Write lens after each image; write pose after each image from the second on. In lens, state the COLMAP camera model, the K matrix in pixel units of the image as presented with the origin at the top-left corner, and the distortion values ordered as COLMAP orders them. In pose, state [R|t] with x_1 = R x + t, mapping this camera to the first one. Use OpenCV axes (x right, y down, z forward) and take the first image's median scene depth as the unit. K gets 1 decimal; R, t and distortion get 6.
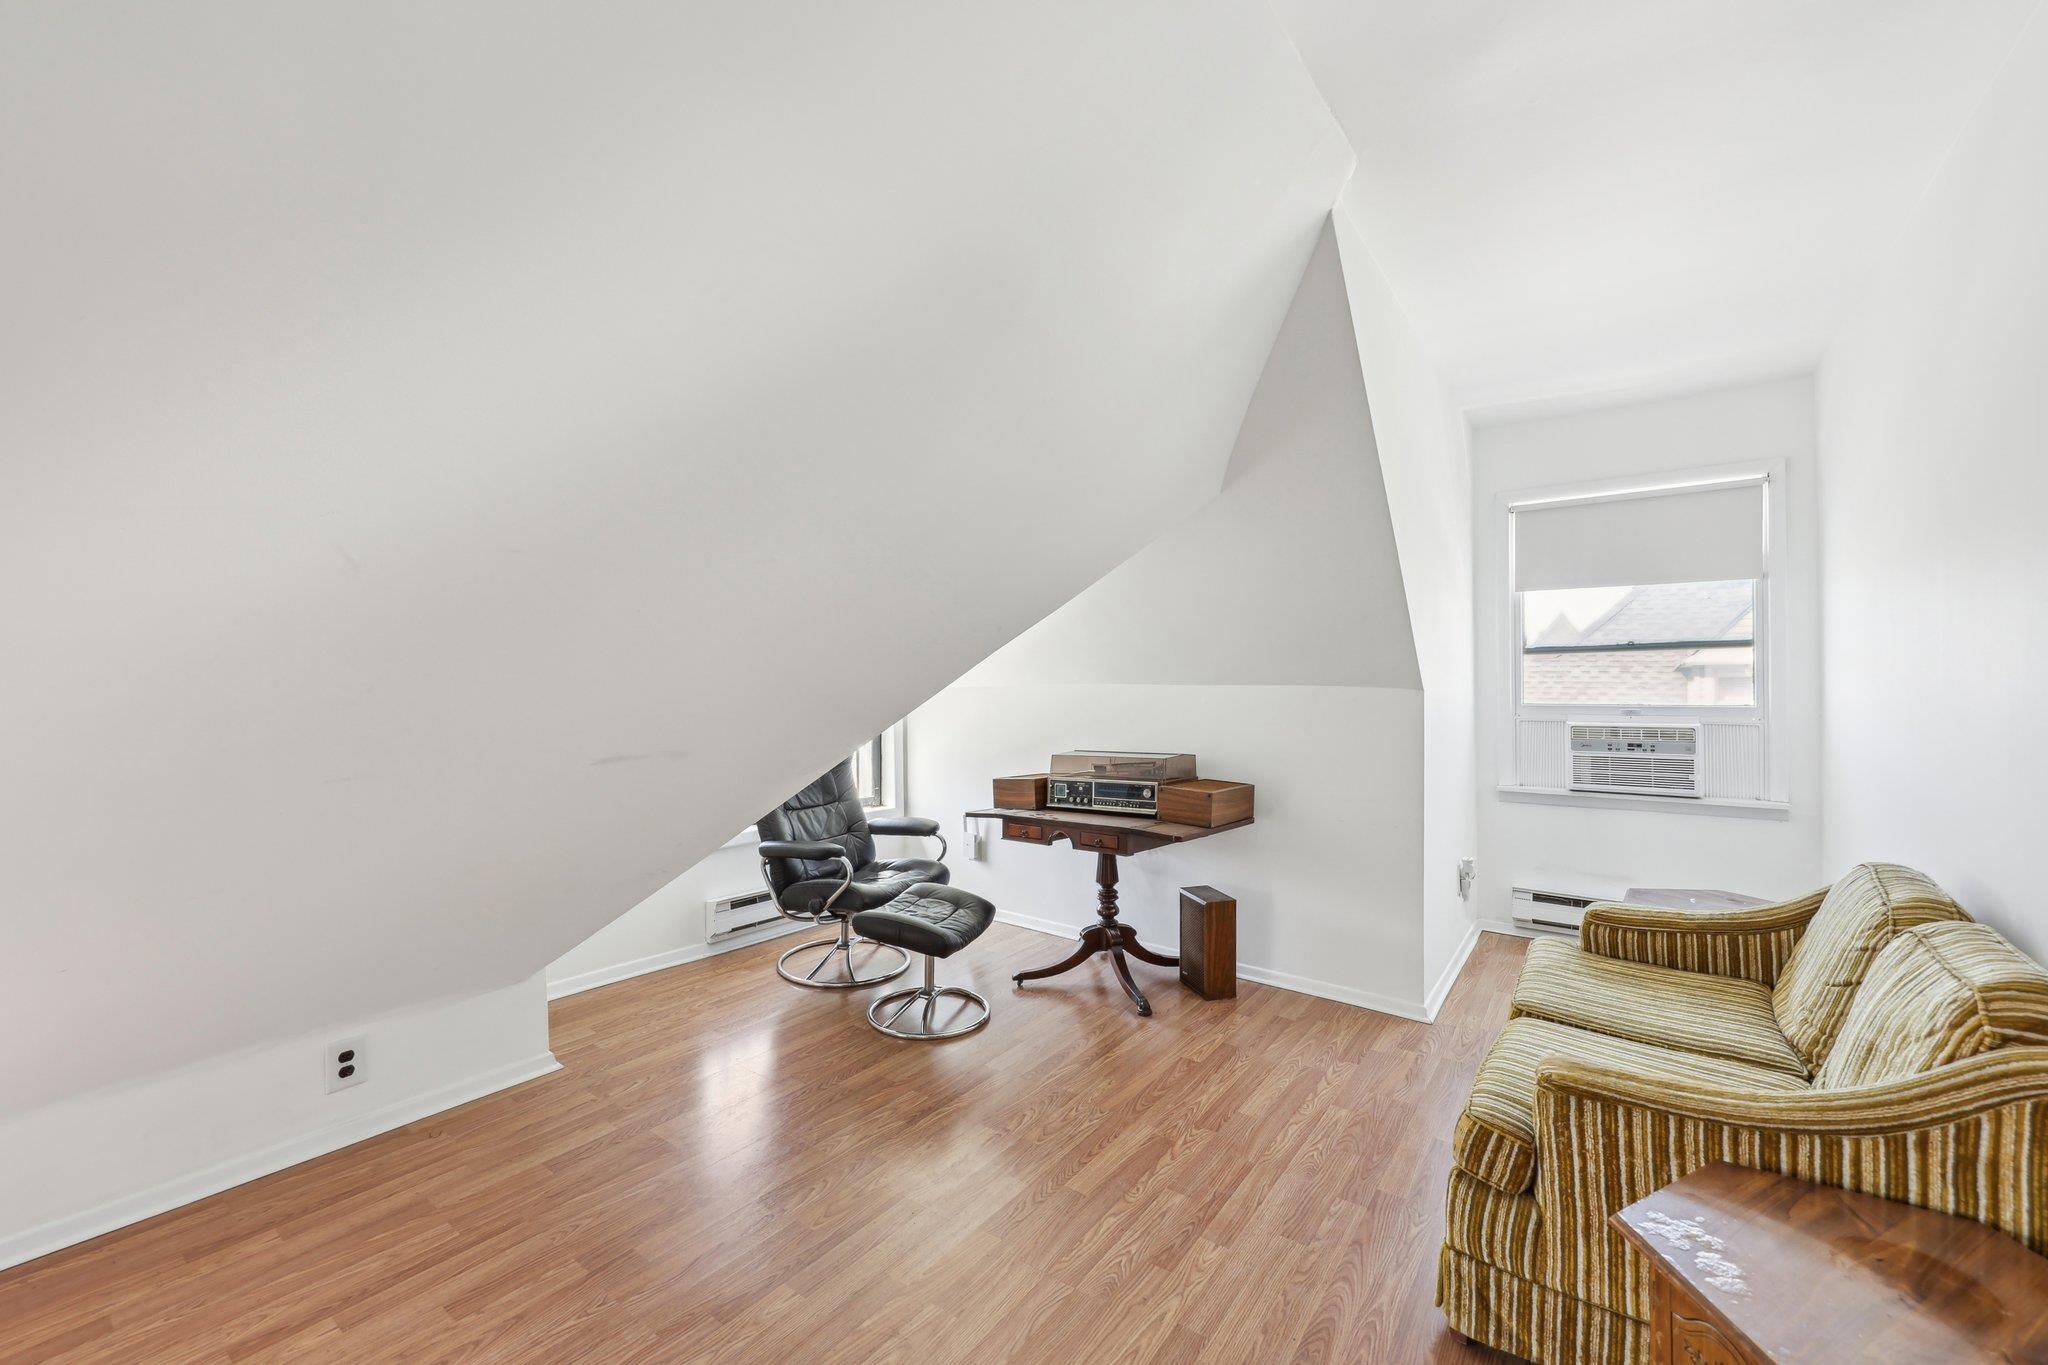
lens RADIAL K [[825.1, 0, 1012.8], [0, 825.1, 683.0], [0, 0, 1]] dist [0.001219, -0.000535]
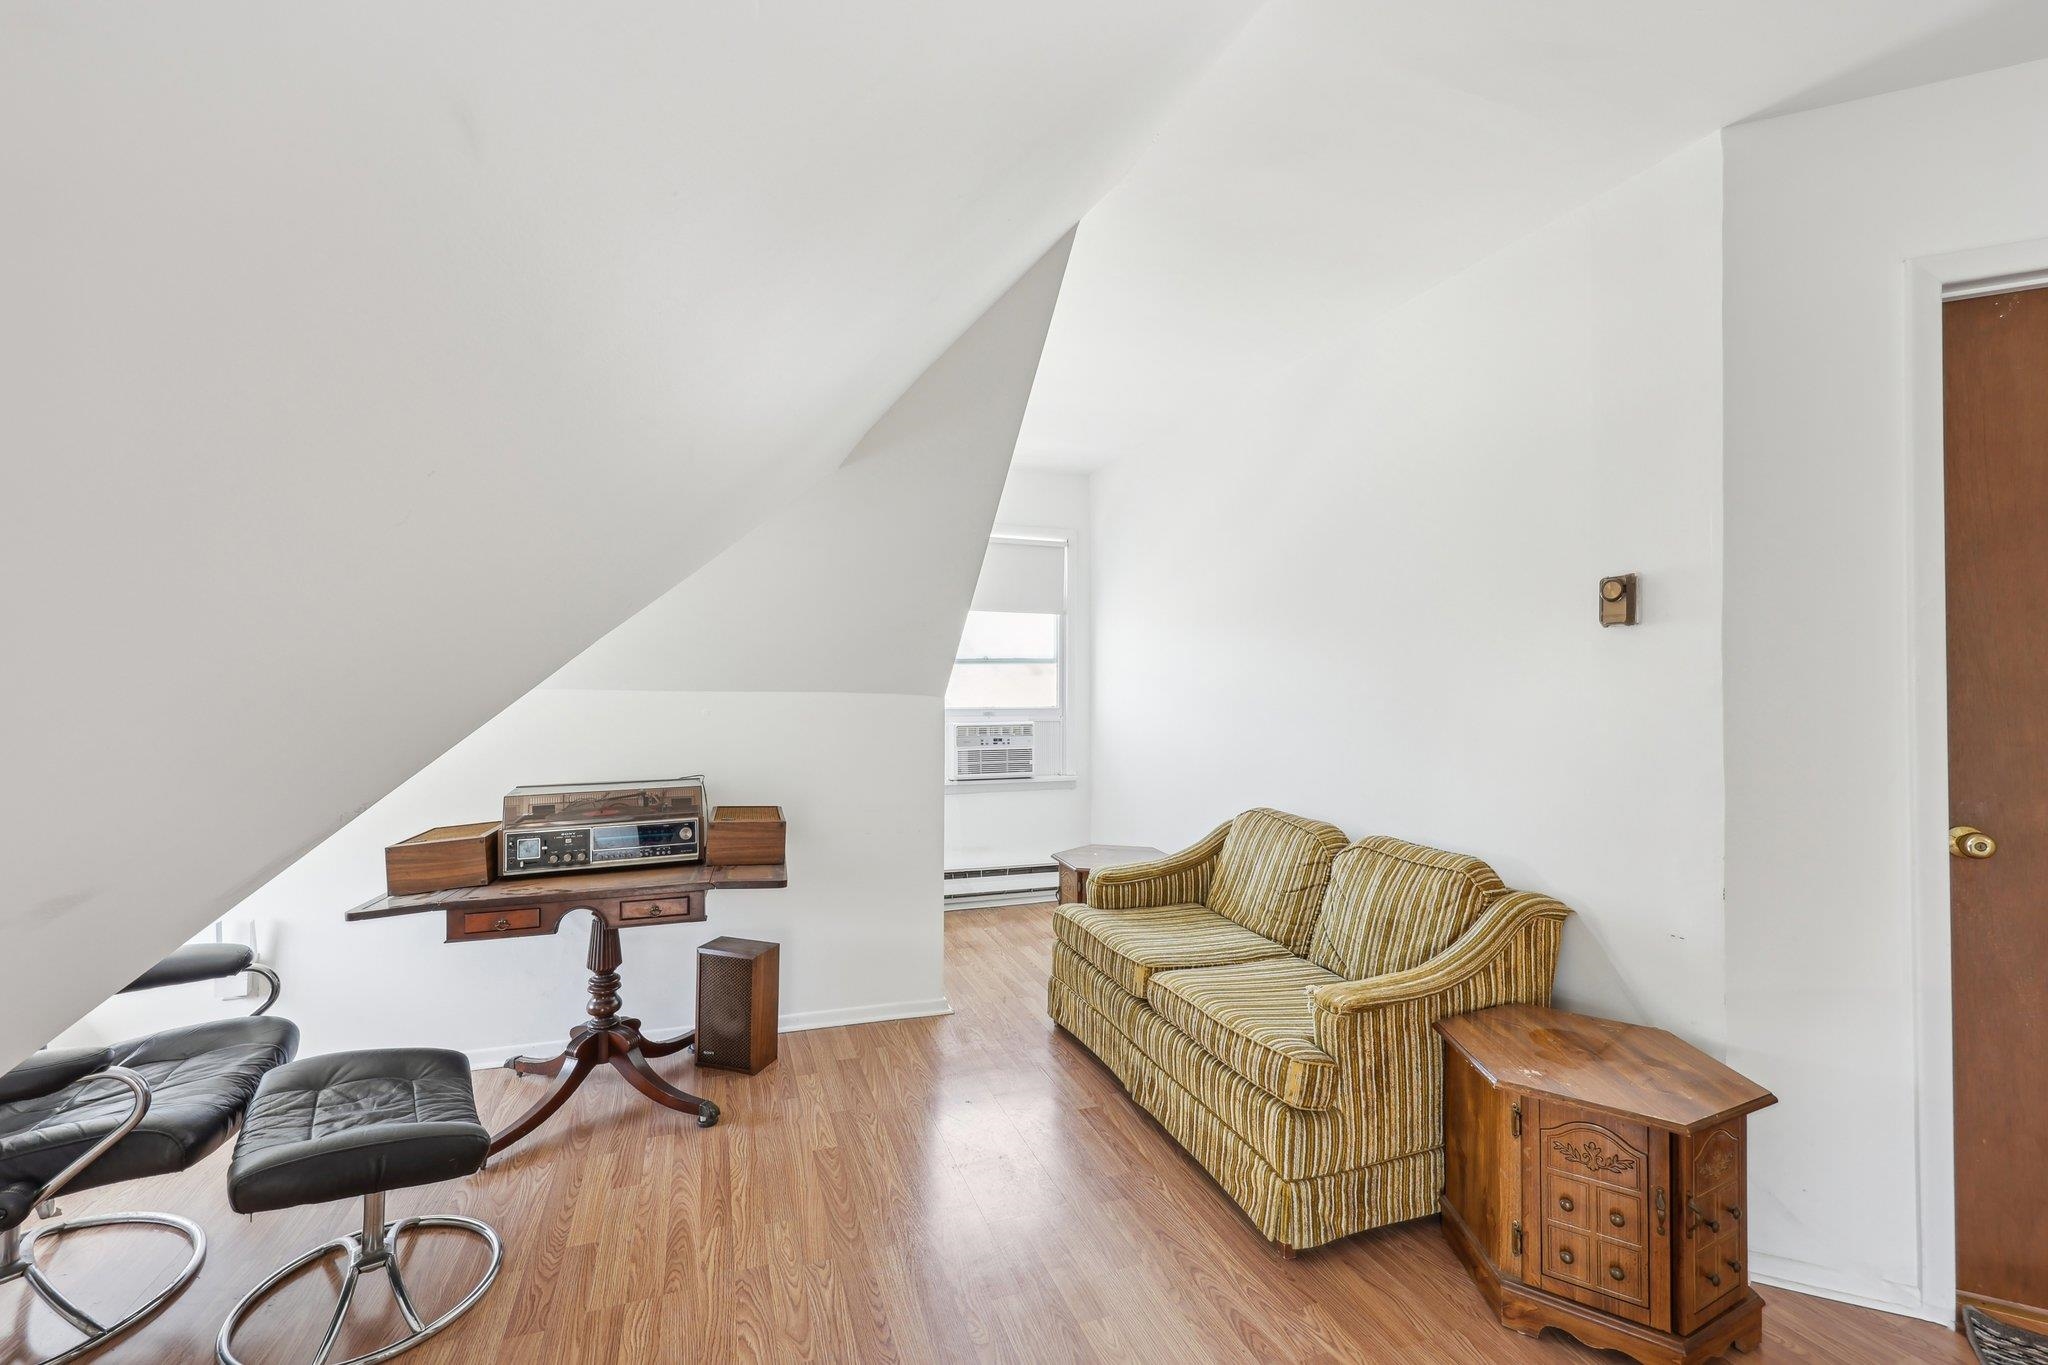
lens RADIAL K [[825.1, 0, 1021.3], [0, 825.1, 688.9], [0, 0, 1]] dist [0.001219, -0.000535]
pose [[0.538407, 0.004758, 0.842672, -0.298330], [-0.009982, 0.999950, 0.000732, -0.003299], [-0.842626, -0.008806, 0.538427, 0.316426]]
